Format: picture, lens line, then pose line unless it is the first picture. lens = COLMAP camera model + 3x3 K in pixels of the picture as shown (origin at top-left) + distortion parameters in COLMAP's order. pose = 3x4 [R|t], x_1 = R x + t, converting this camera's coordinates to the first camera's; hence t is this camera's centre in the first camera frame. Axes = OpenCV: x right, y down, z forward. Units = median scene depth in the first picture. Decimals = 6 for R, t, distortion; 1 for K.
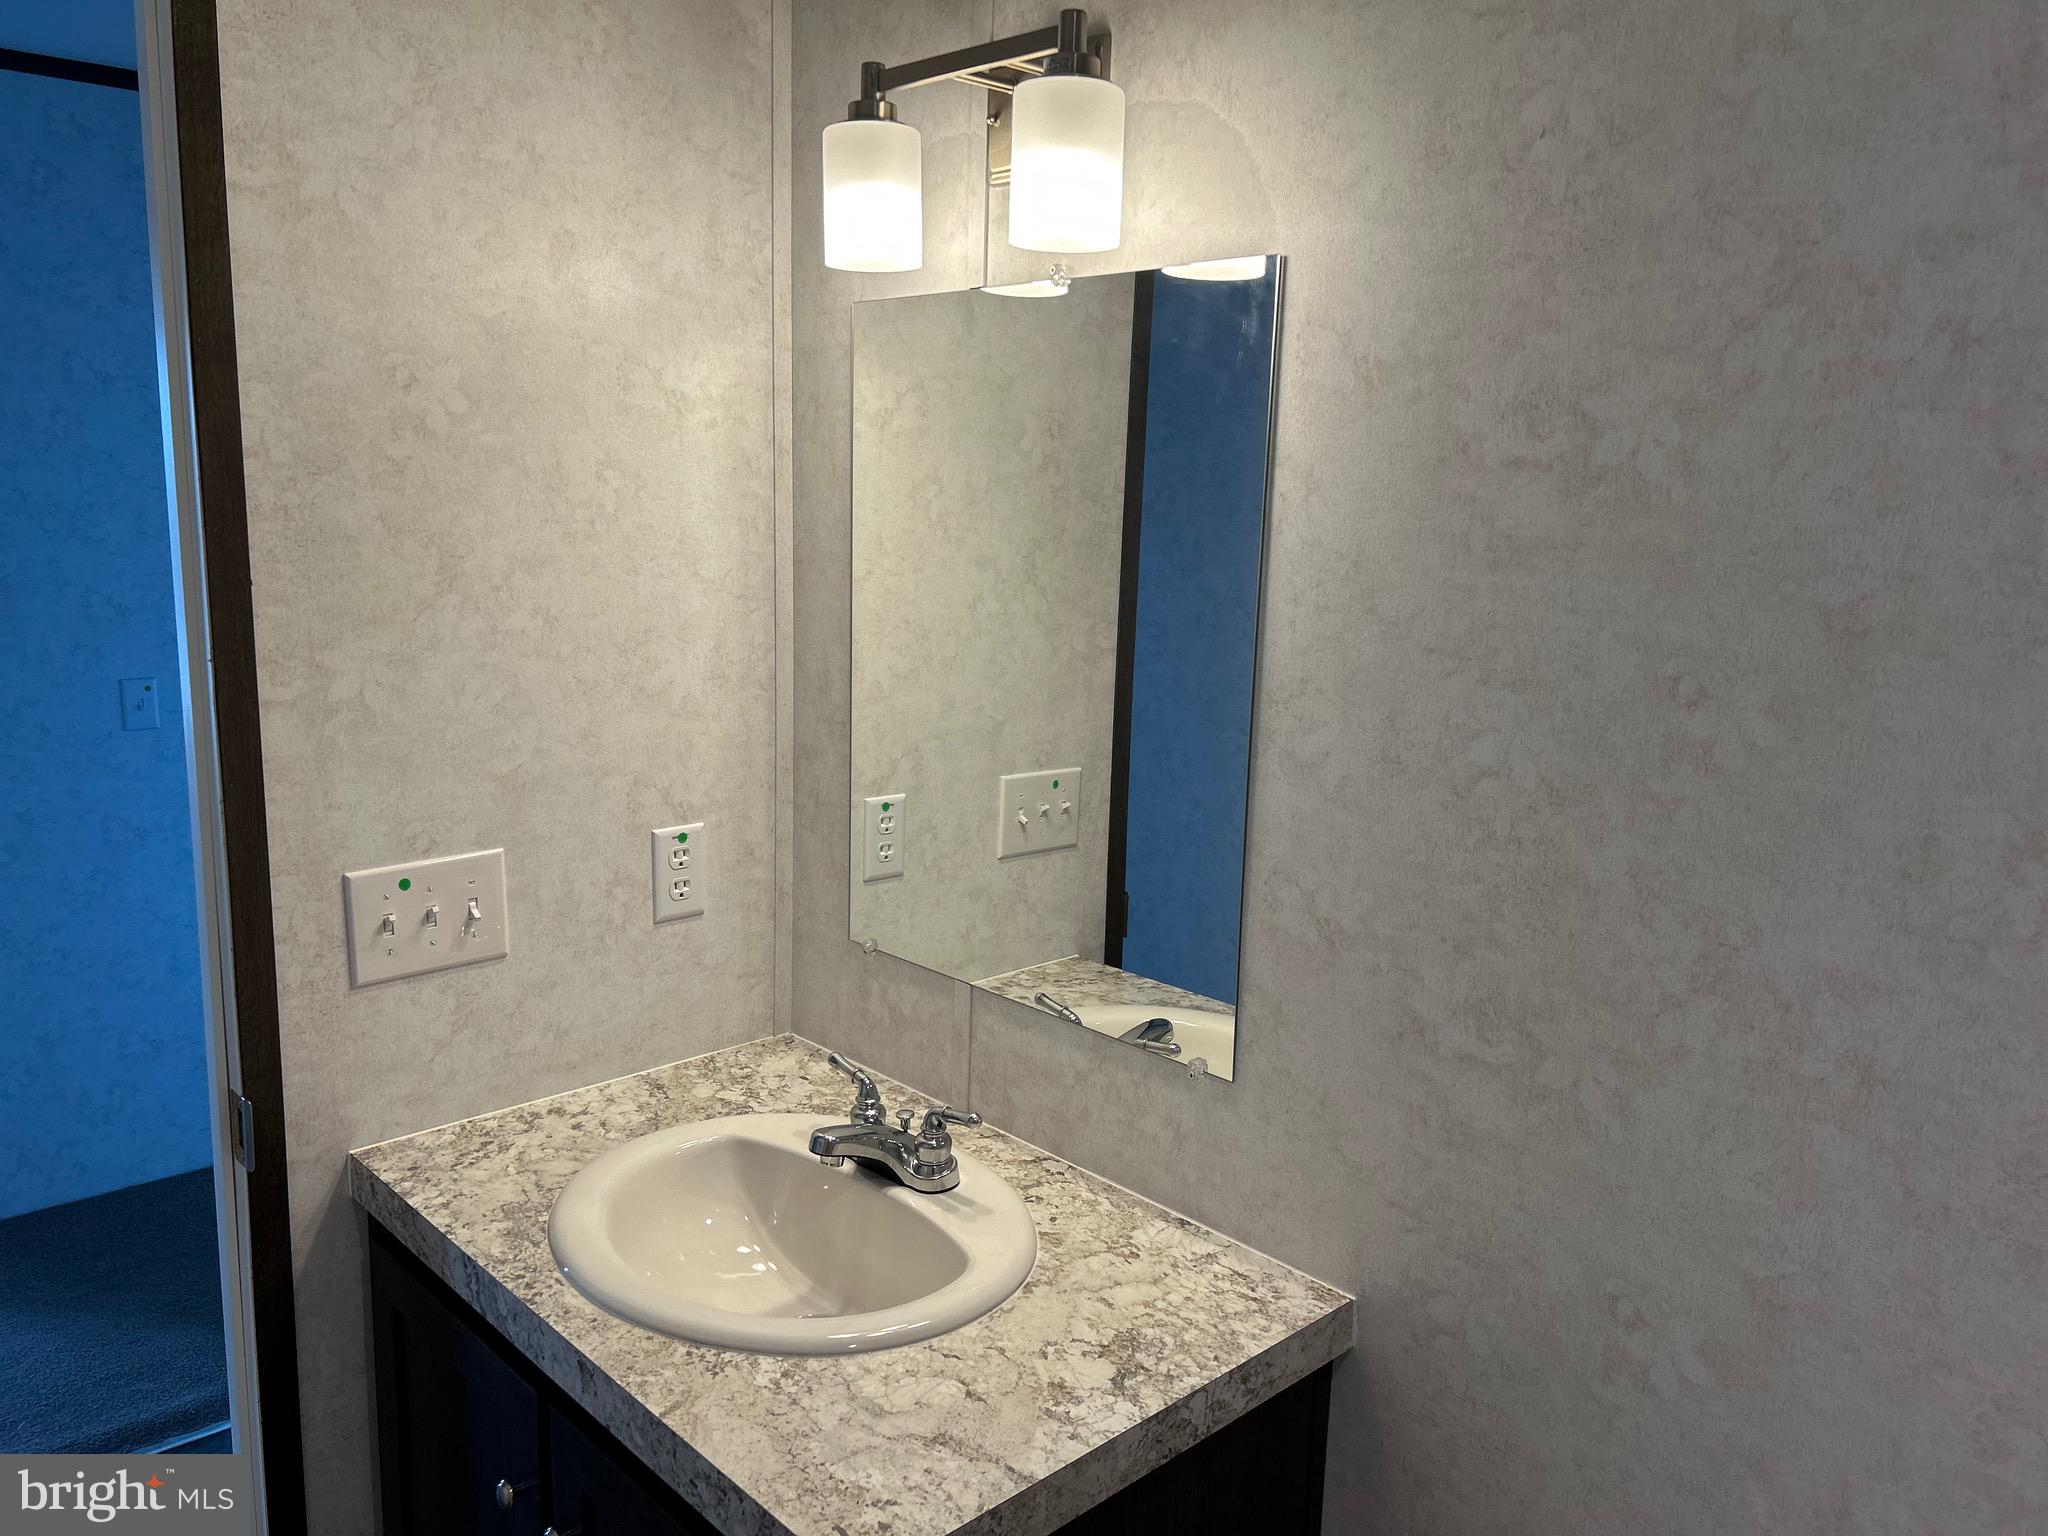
lens RADIAL K [[1533.9, 0, 1007.5], [0, 1533.9, 764.4], [0, 0, 1]] dist [0.064051, -0.072800]
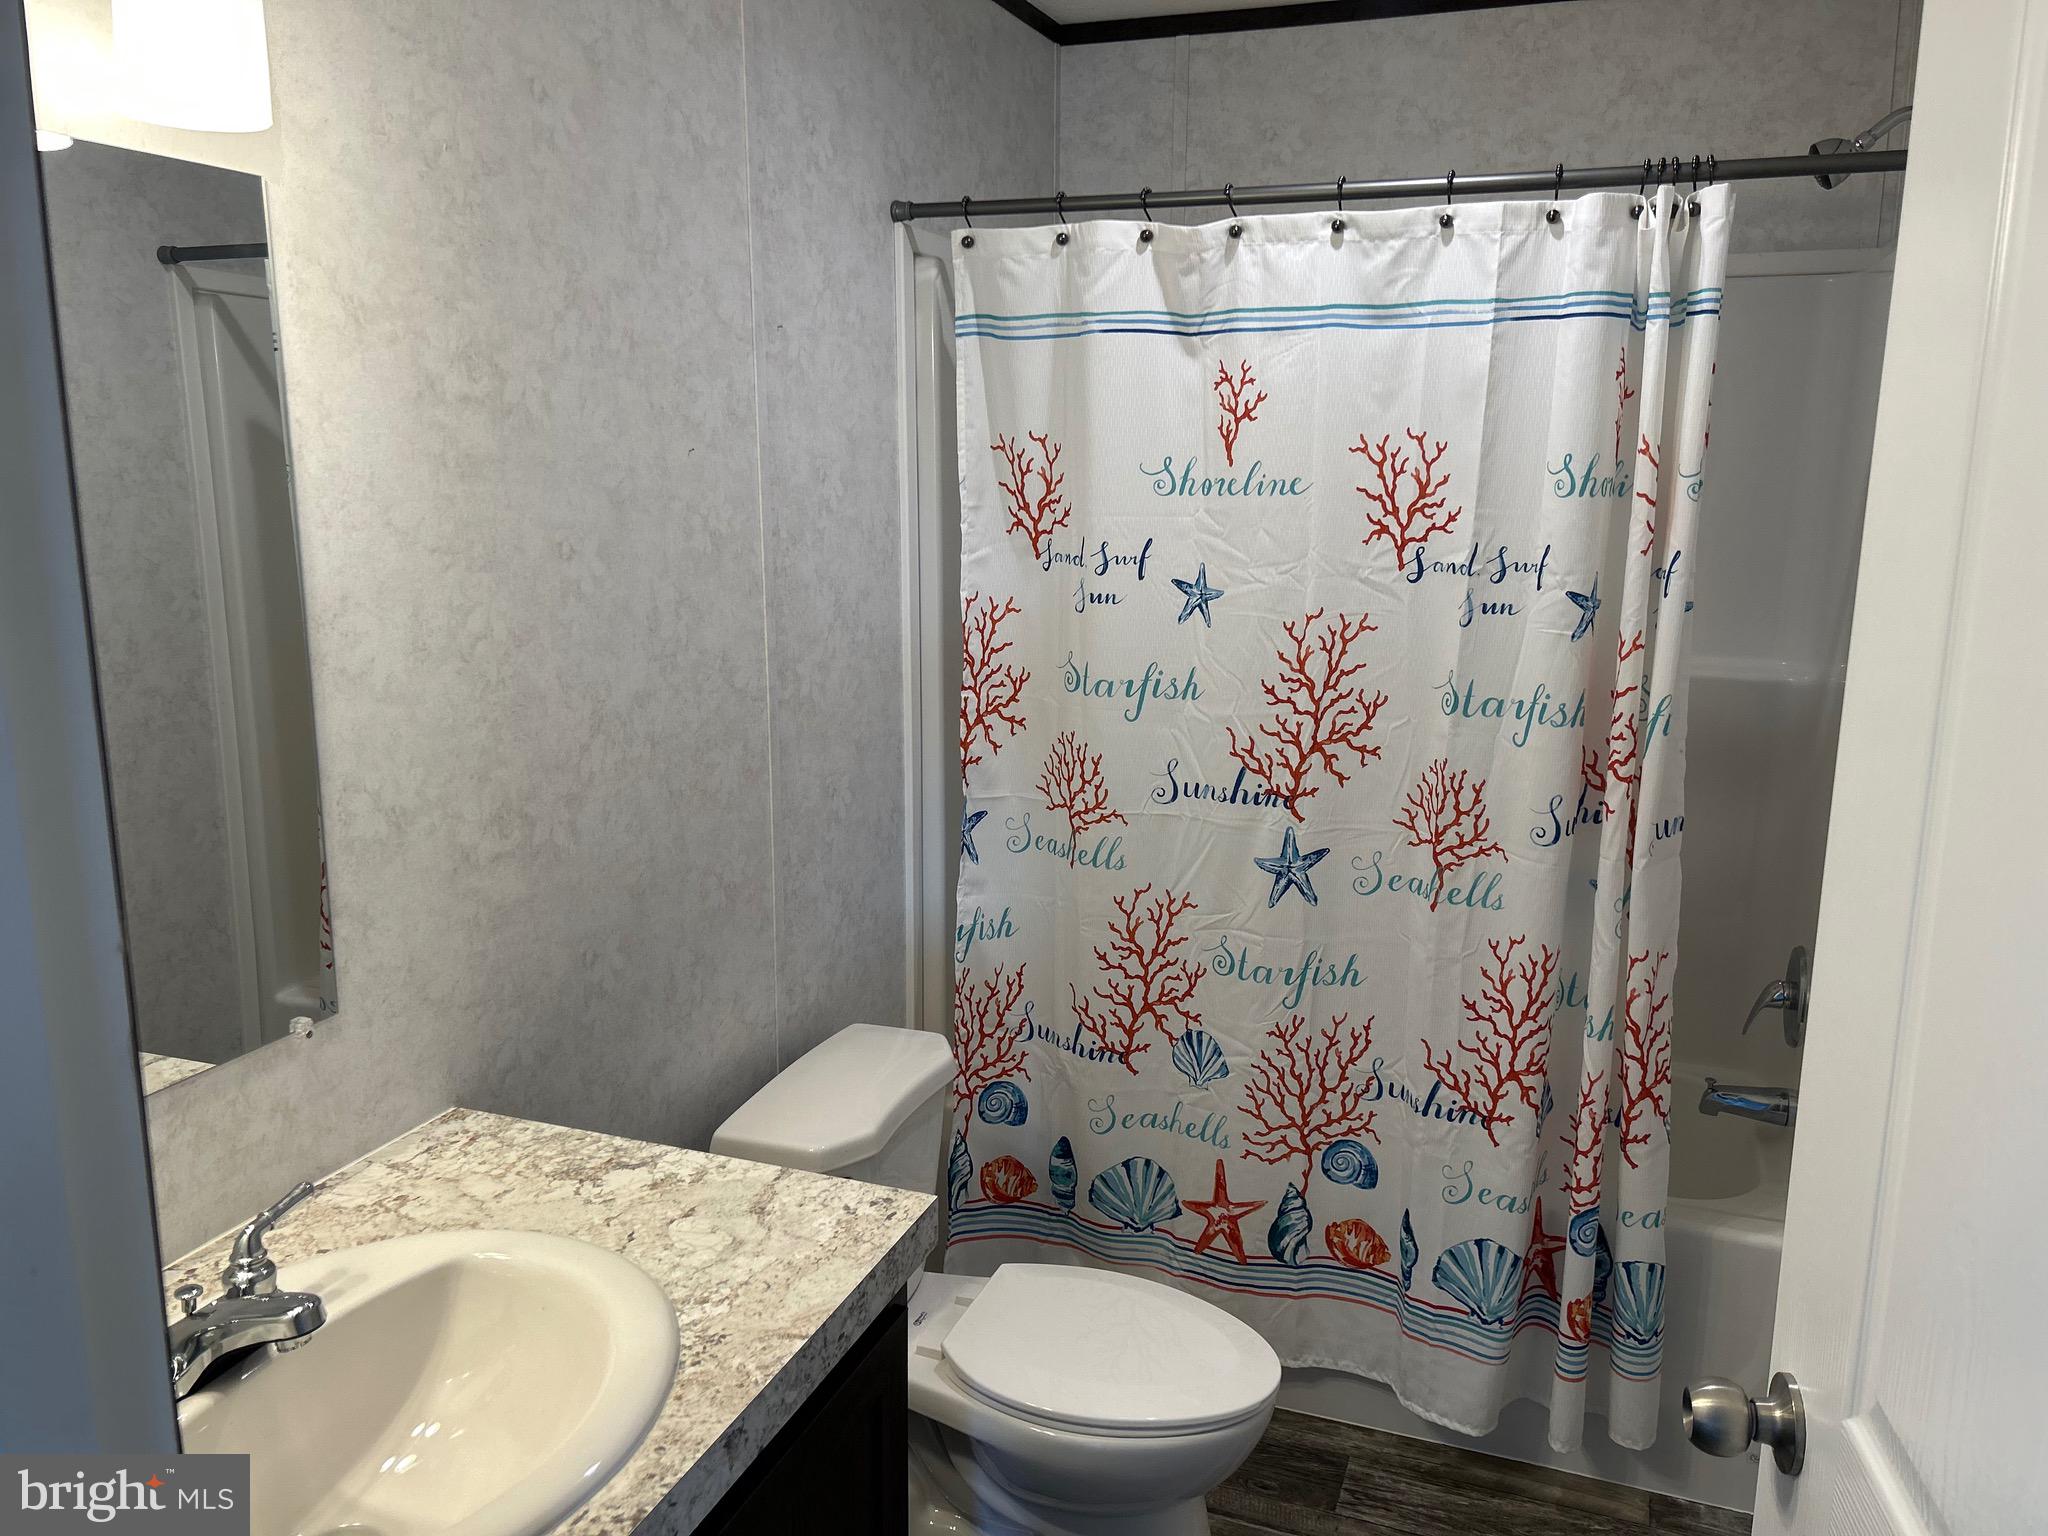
lens RADIAL K [[1533.9, 0, 1038.5], [0, 1533.9, 765.5], [0, 0, 1]] dist [0.064051, -0.072800]
pose [[-0.448600, -0.206616, 0.869521, -1.078879], [0.135097, 0.946054, 0.294501, -0.216616], [-0.883463, 0.249583, -0.396487, 1.142657]]
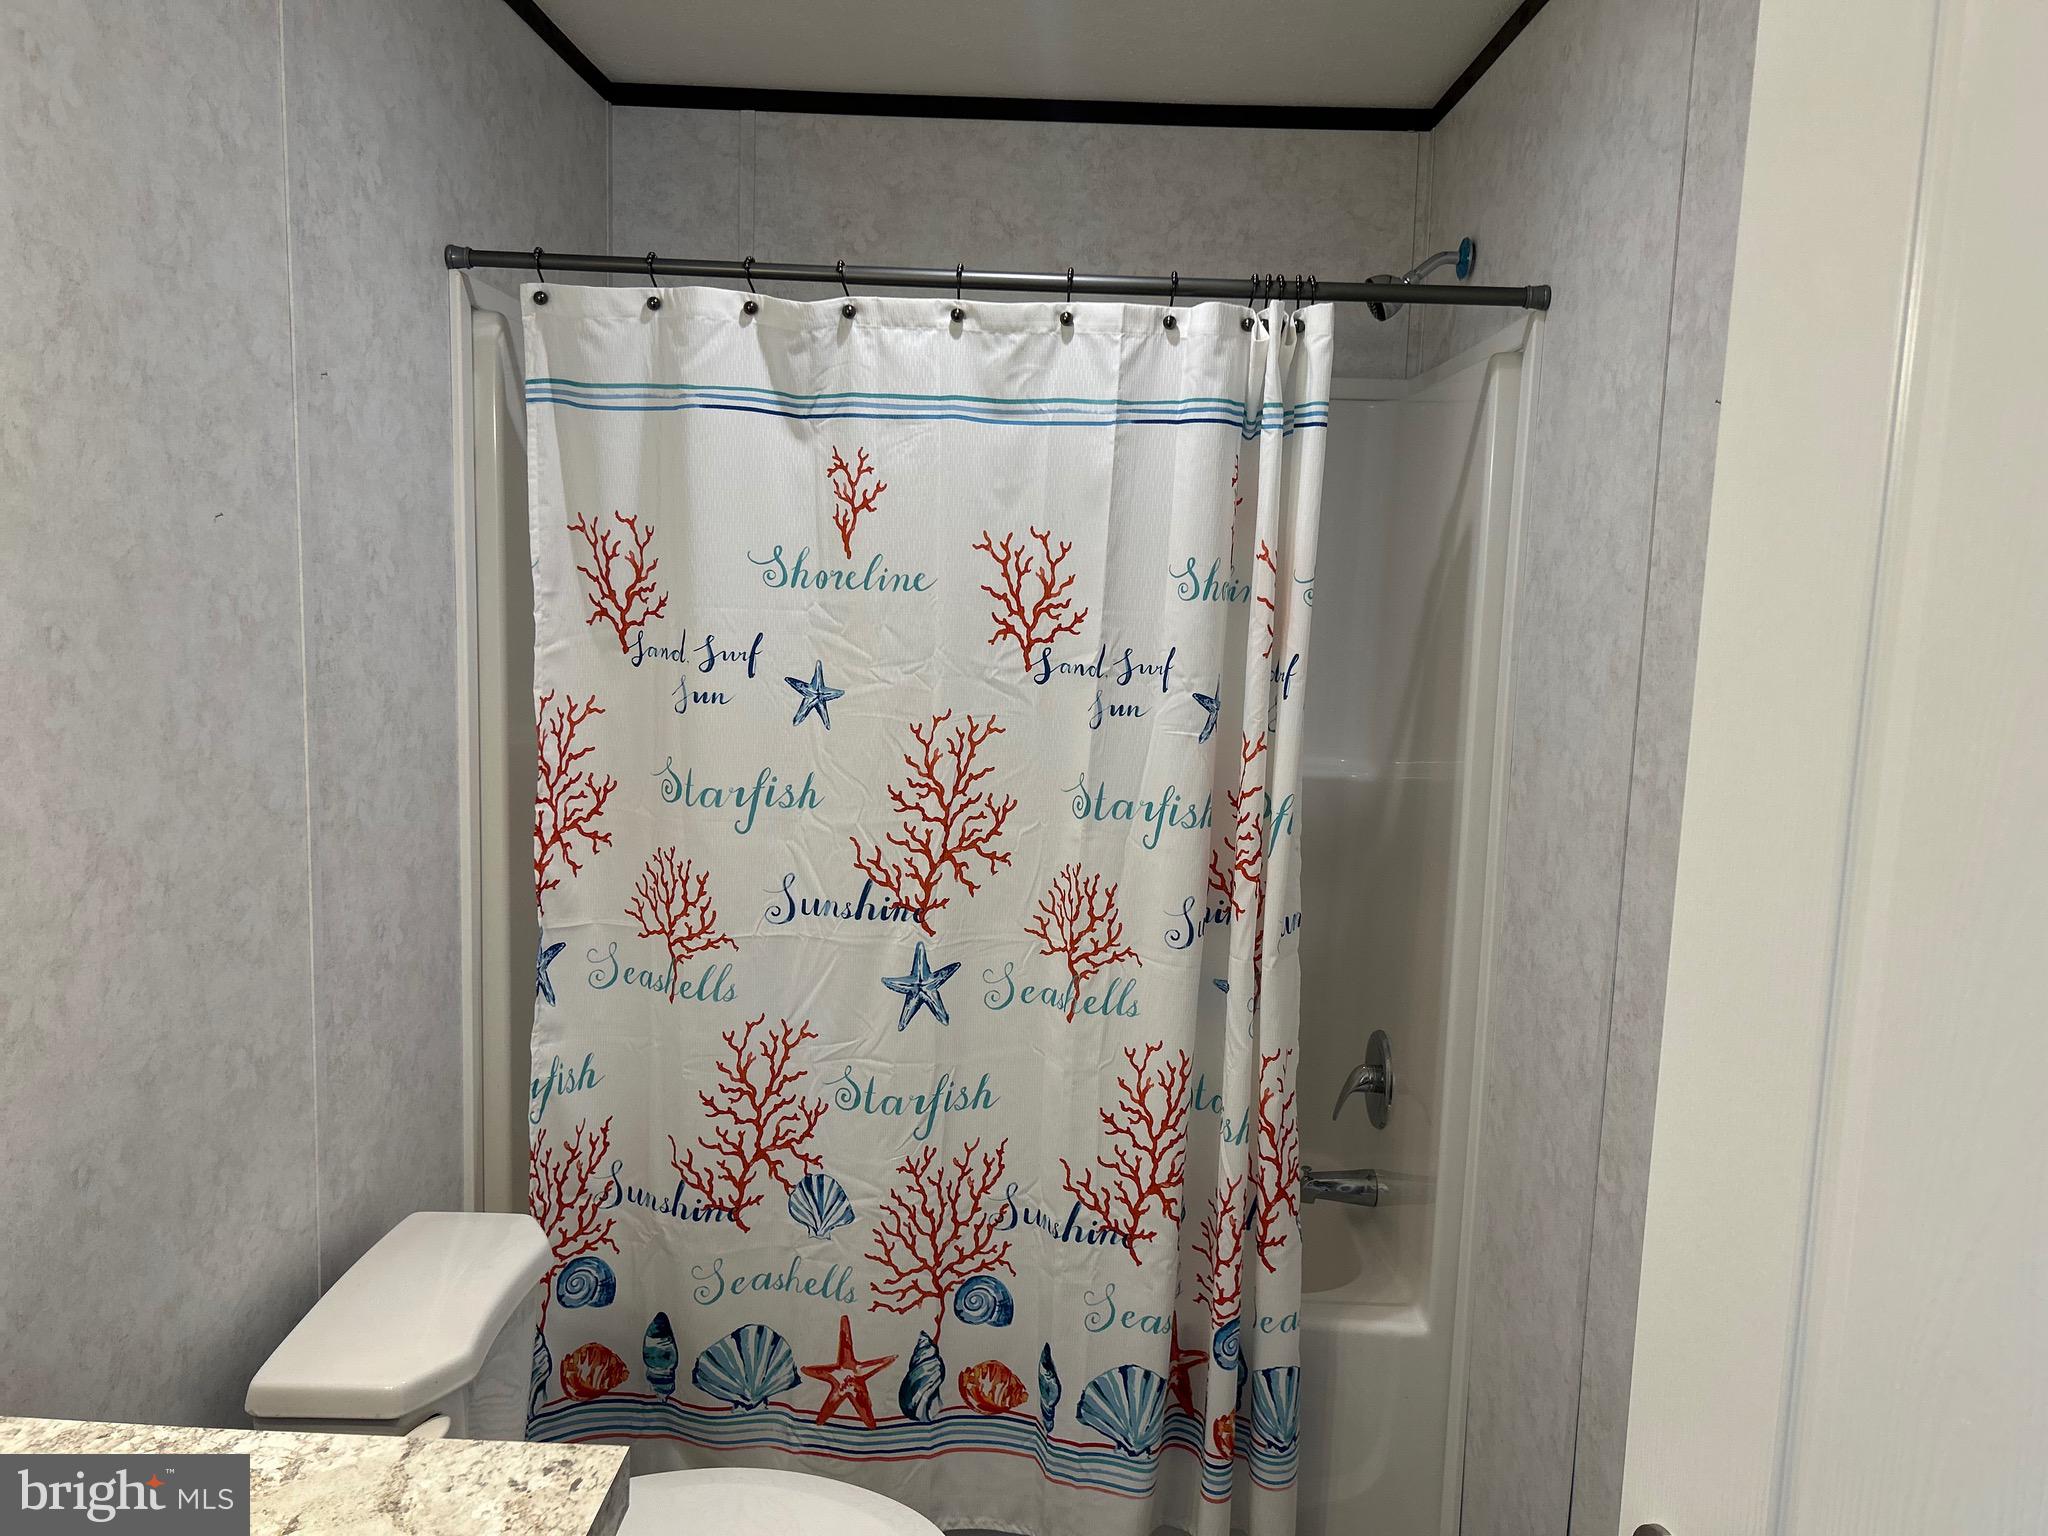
lens RADIAL K [[1533.9, 0, 1030.9], [0, 1533.9, 765.4], [0, 0, 1]] dist [0.064051, -0.072800]
pose [[-0.717079, -0.142368, 0.682297, -0.848151], [0.064268, 0.961240, 0.268116, -0.205907], [-0.694023, 0.236111, -0.680136, 1.201685]]
